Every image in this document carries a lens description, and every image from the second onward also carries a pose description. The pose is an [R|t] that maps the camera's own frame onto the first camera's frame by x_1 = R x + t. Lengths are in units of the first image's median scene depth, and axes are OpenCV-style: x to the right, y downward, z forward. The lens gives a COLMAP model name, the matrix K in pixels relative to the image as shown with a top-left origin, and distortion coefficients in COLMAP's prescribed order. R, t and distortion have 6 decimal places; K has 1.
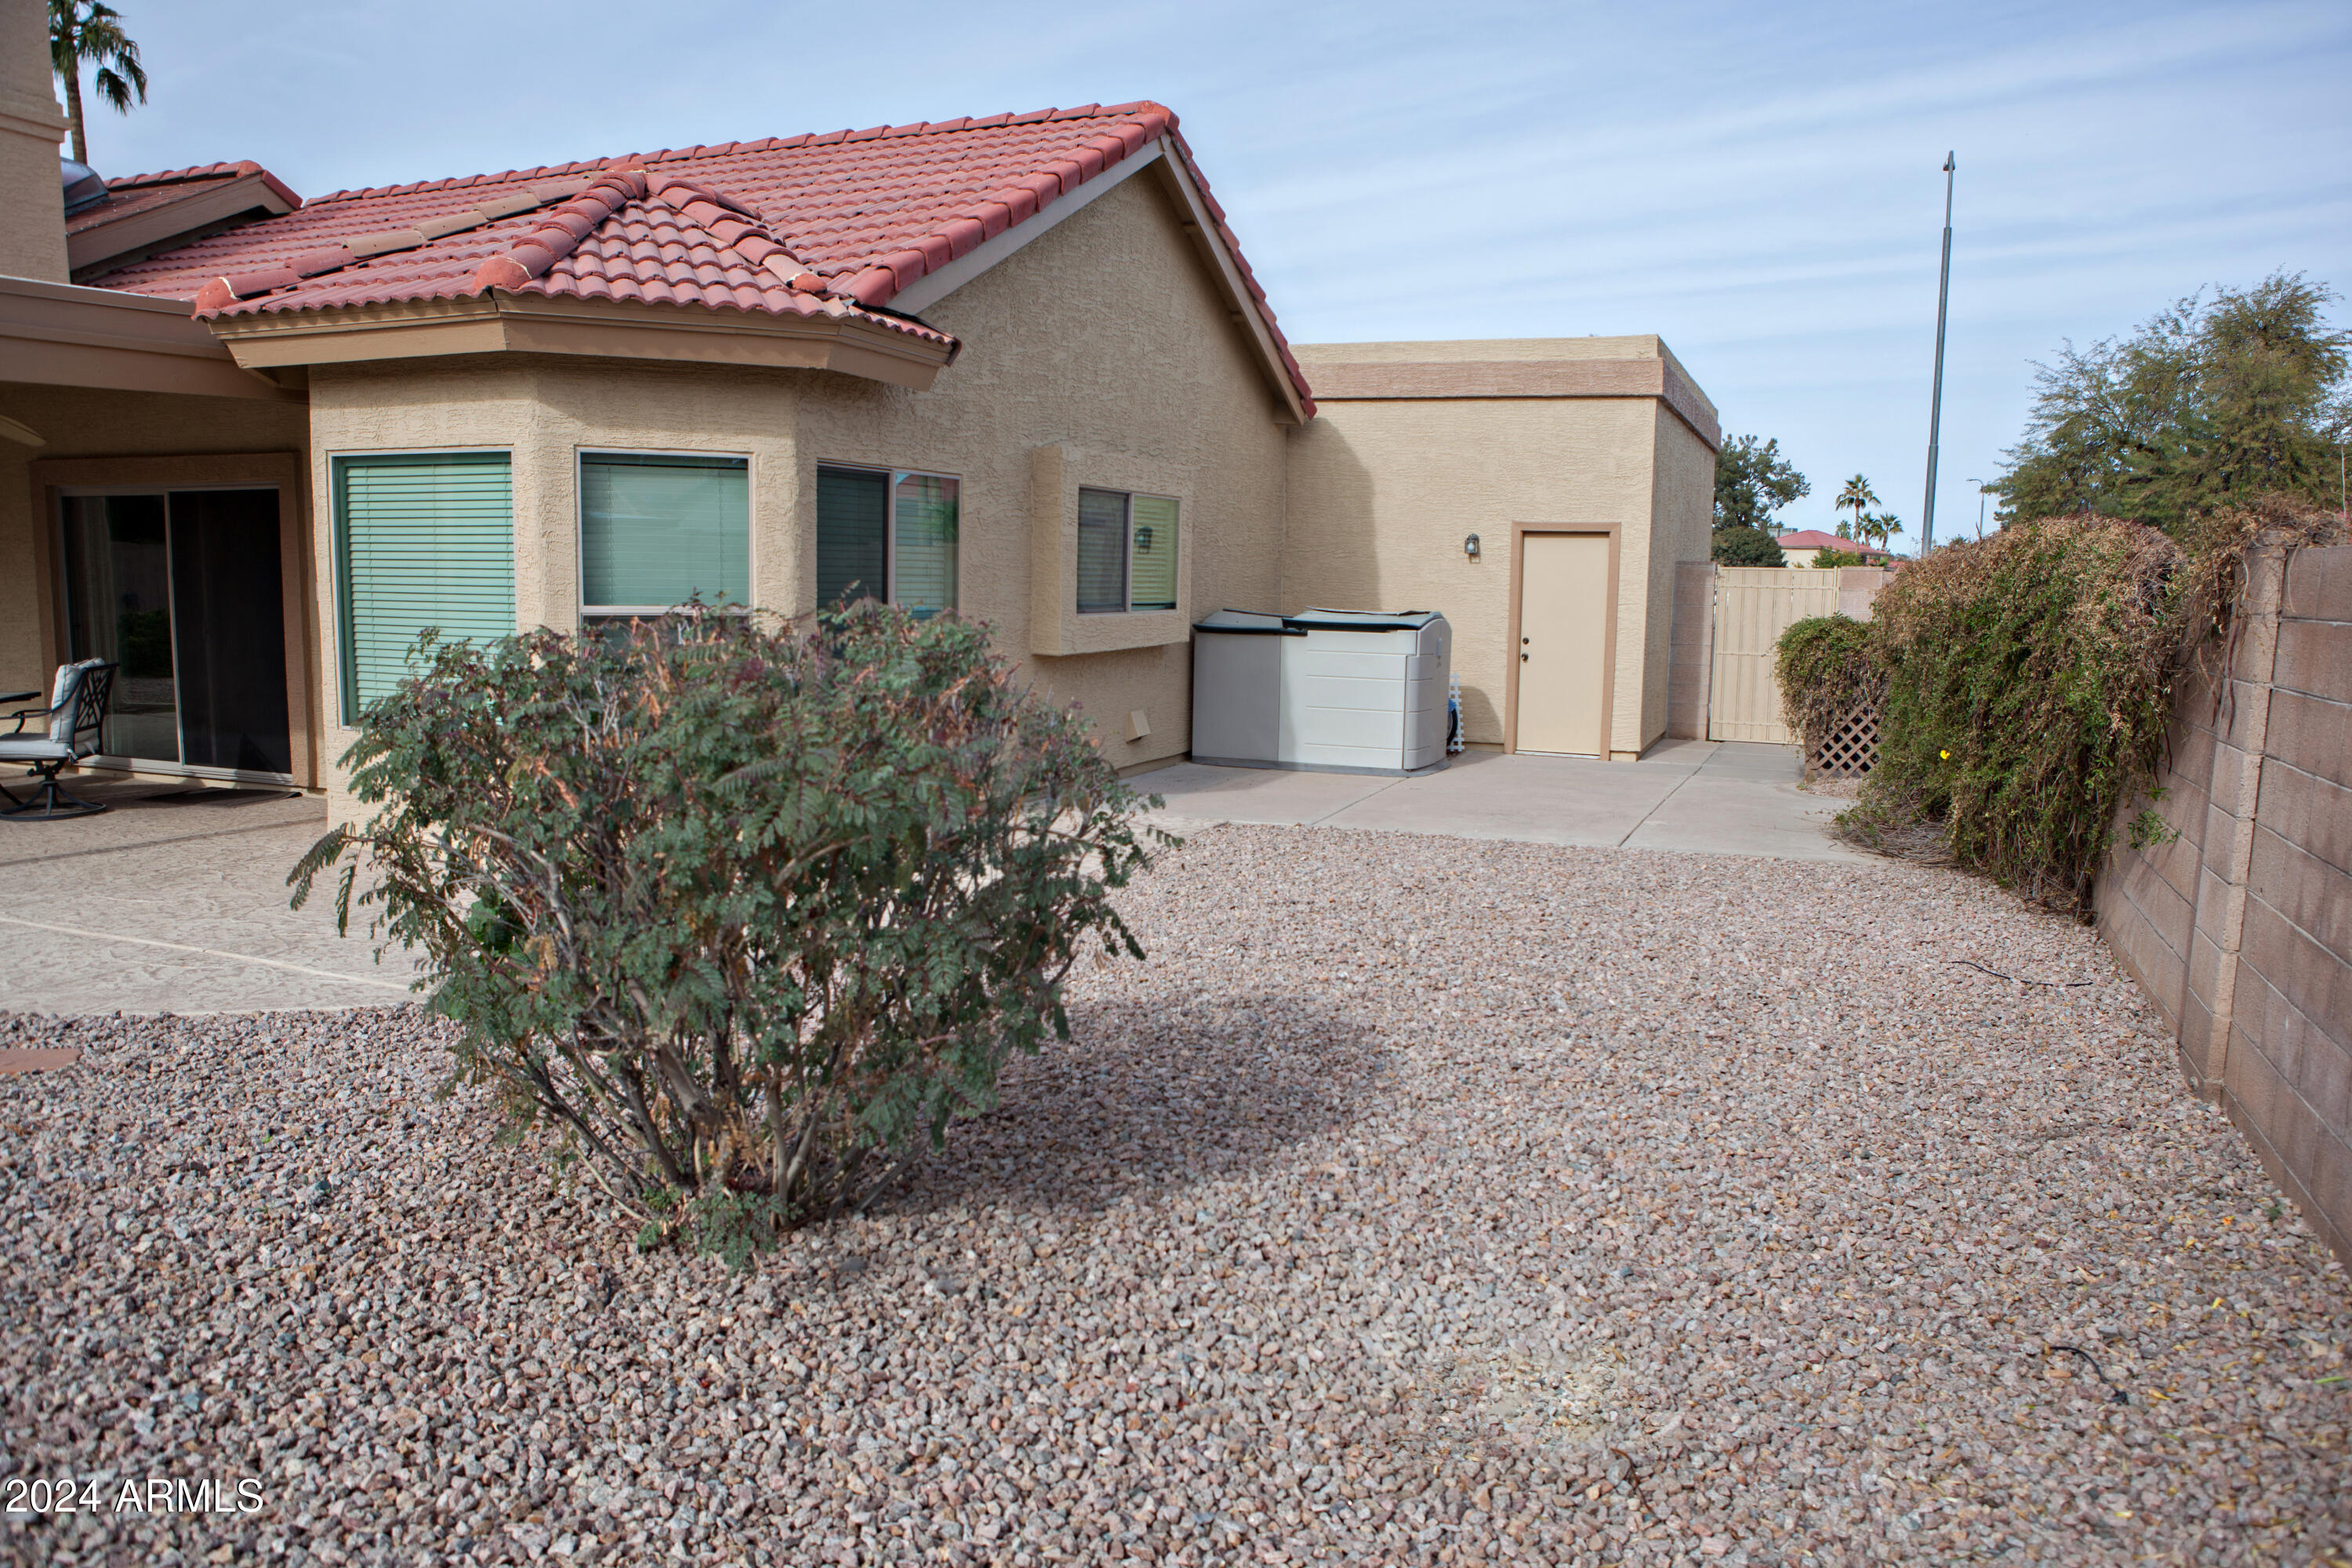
lens RADIAL K [[1629.5, 0, 1176.0], [0, 1629.5, 784.0], [0, 0, 1]] dist [-0.112488, 0.101786]
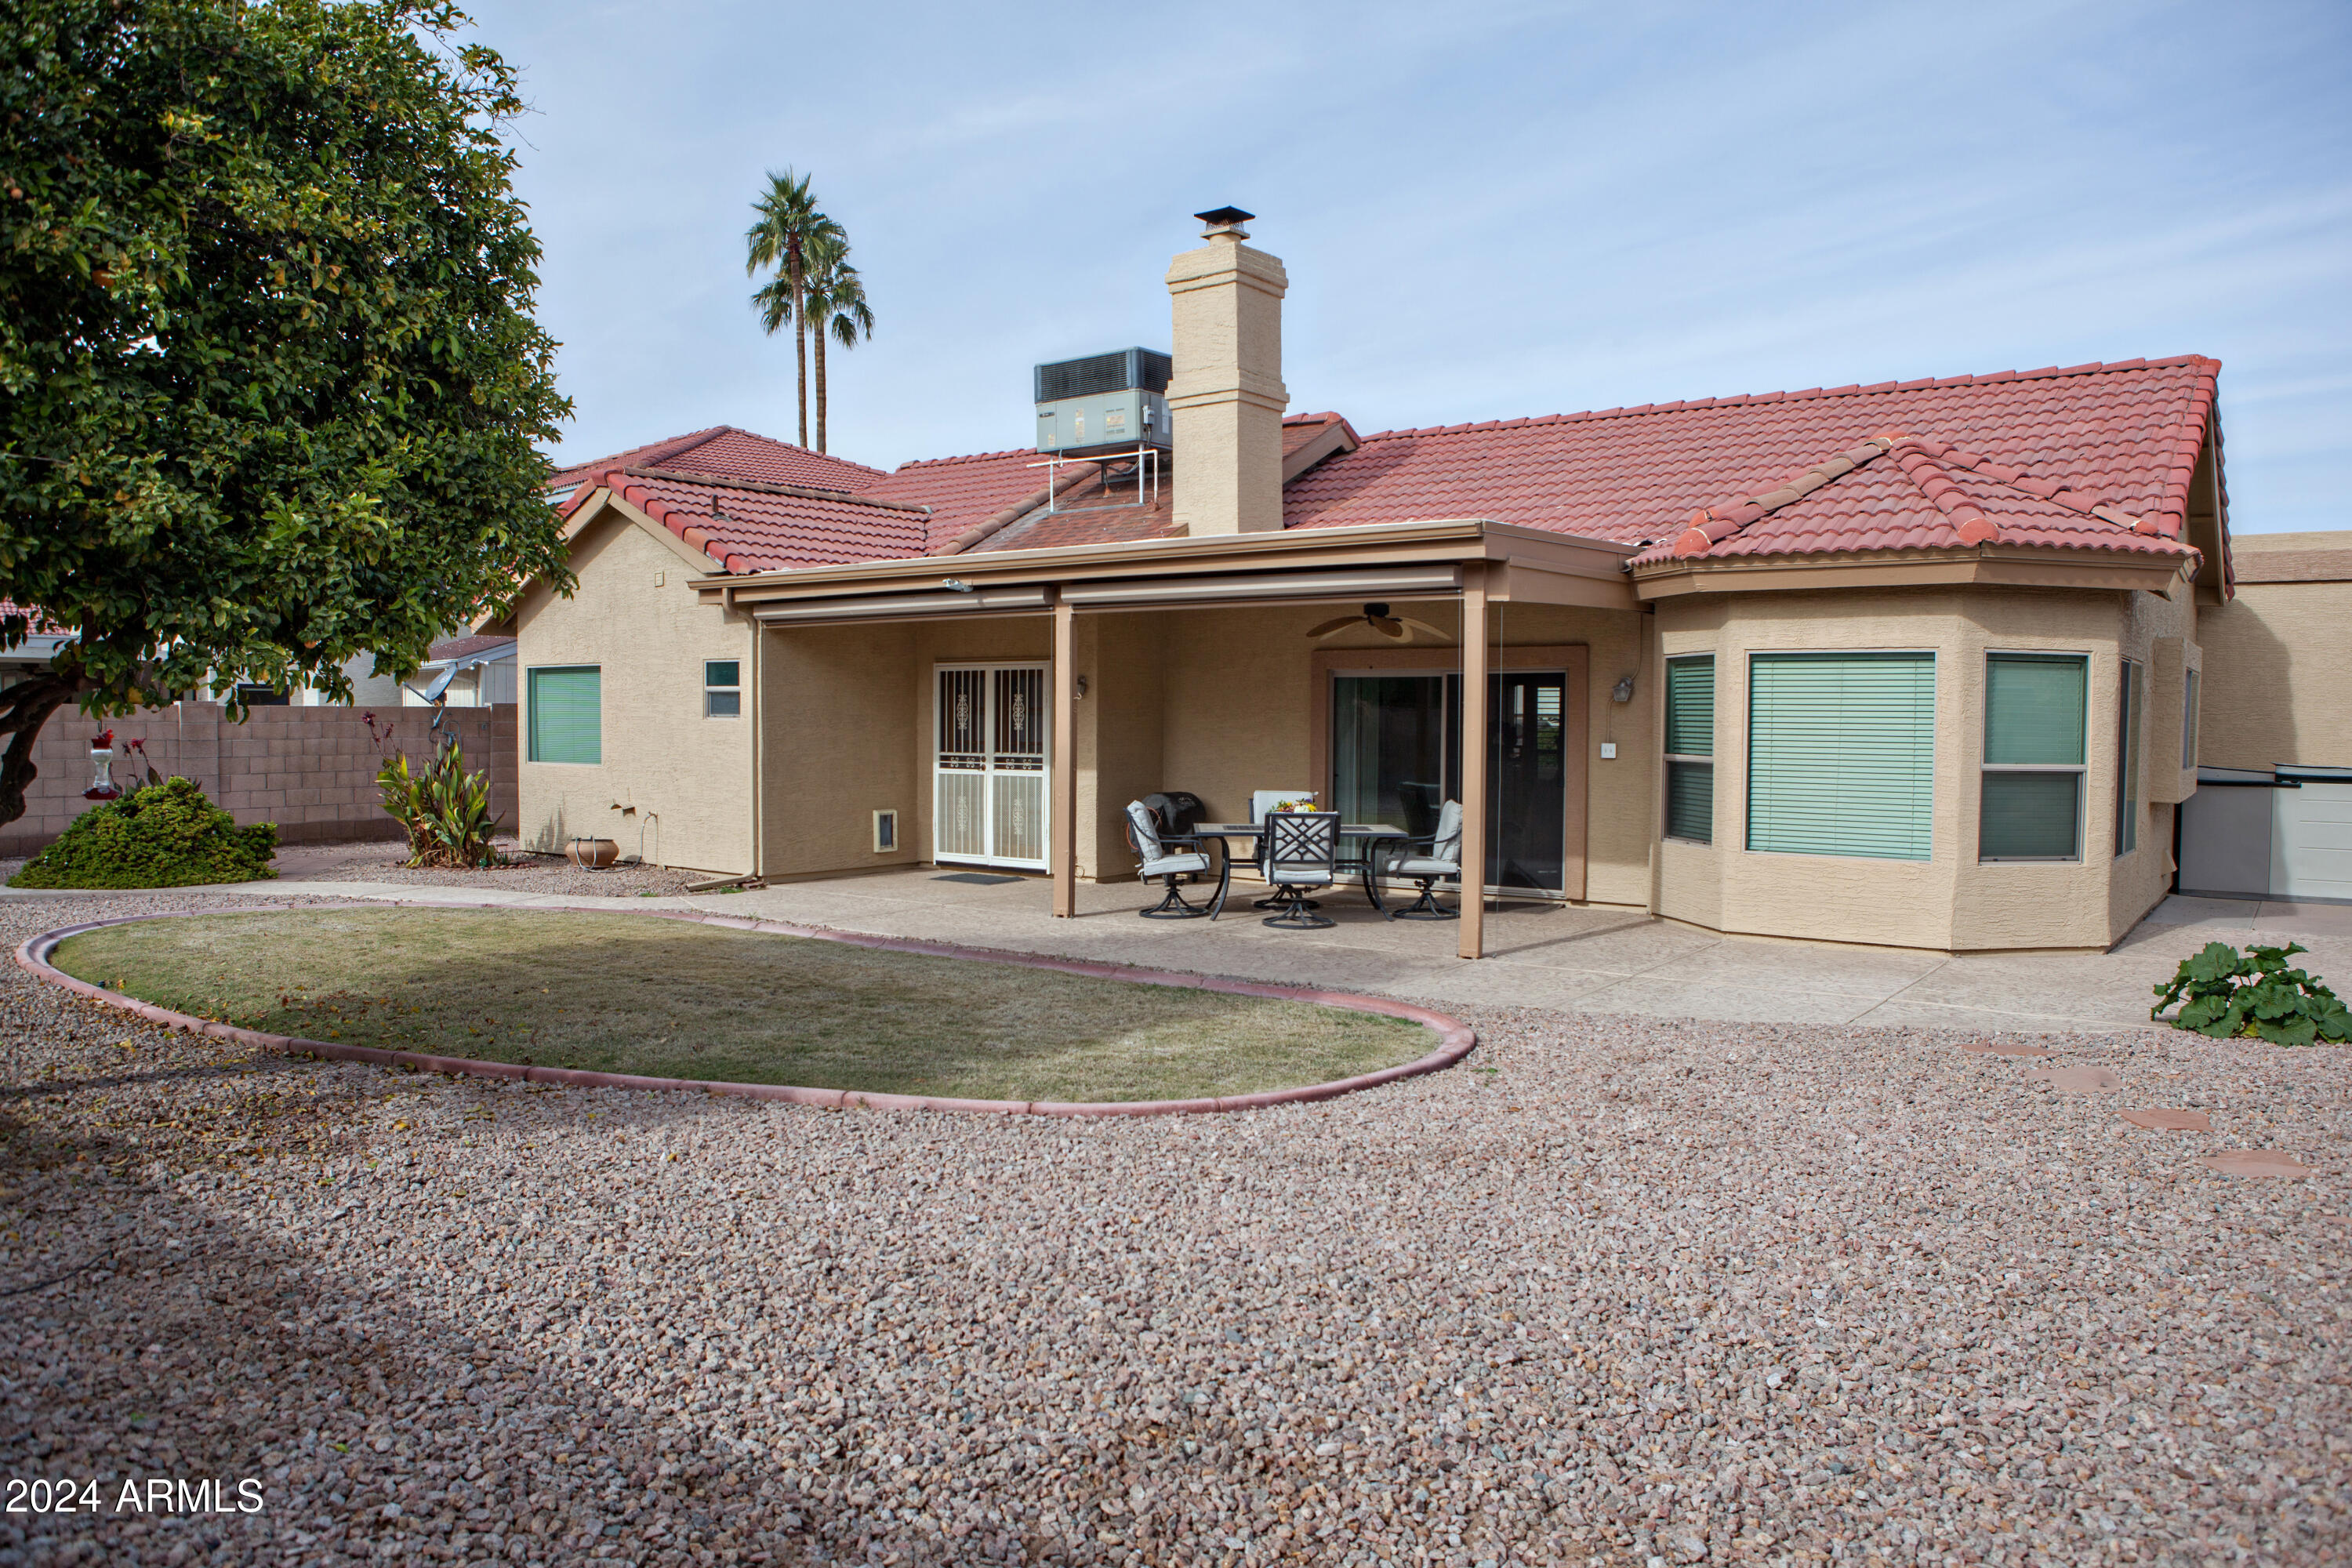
lens RADIAL K [[1629.5, 0, 1176.0], [0, 1629.5, 784.0], [0, 0, 1]] dist [-0.112488, 0.101786]
pose [[0.974884, 0.000540, -0.222712, -0.522320], [-0.021114, 0.995717, -0.090010, 0.030210], [0.221710, 0.092452, 0.970720, -0.330822]]
